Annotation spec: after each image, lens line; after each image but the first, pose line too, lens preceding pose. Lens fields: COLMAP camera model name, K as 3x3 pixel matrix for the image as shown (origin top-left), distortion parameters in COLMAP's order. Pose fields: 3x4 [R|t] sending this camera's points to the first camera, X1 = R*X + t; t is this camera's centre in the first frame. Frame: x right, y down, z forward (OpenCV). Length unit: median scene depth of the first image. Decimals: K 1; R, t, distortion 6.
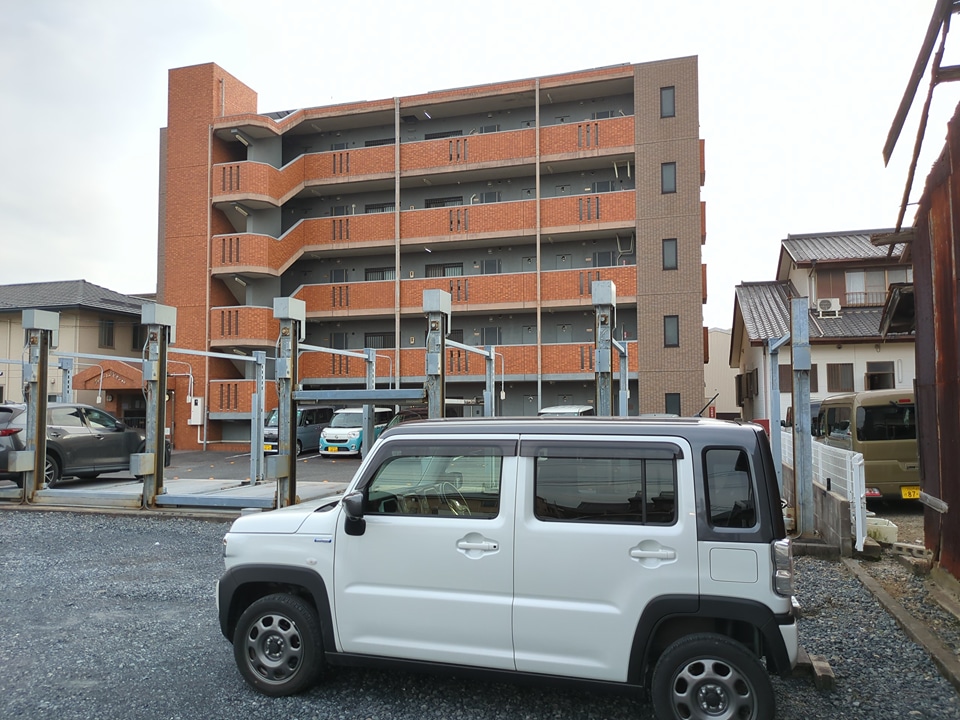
lens RADIAL K [[671.3, 0, 481.1], [0, 671.3, 380.6], [0, 0, 1]] dist [-0.001395, -0.002630]
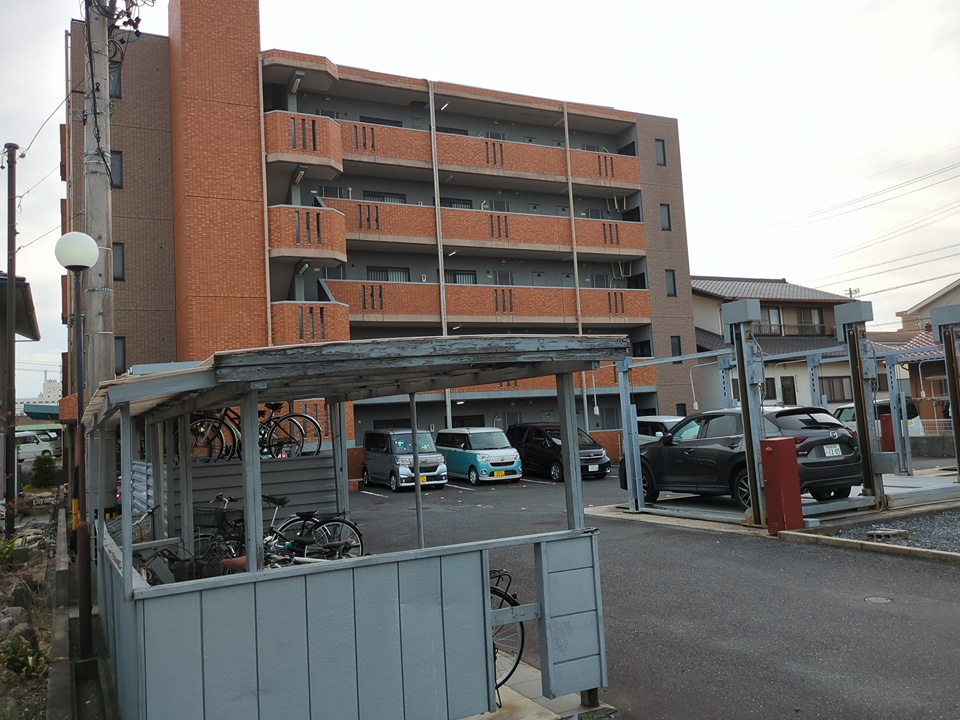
lens RADIAL K [[764.9, 0, 480.0], [0, 764.9, 360.0], [0, 0, 1]] dist [0.001714, 0.001707]
pose [[0.745331, 0.017593, 0.666462, -0.791389], [0.028992, 0.997851, -0.058765, 0.011052], [-0.666063, 0.063121, 0.743219, 0.236360]]
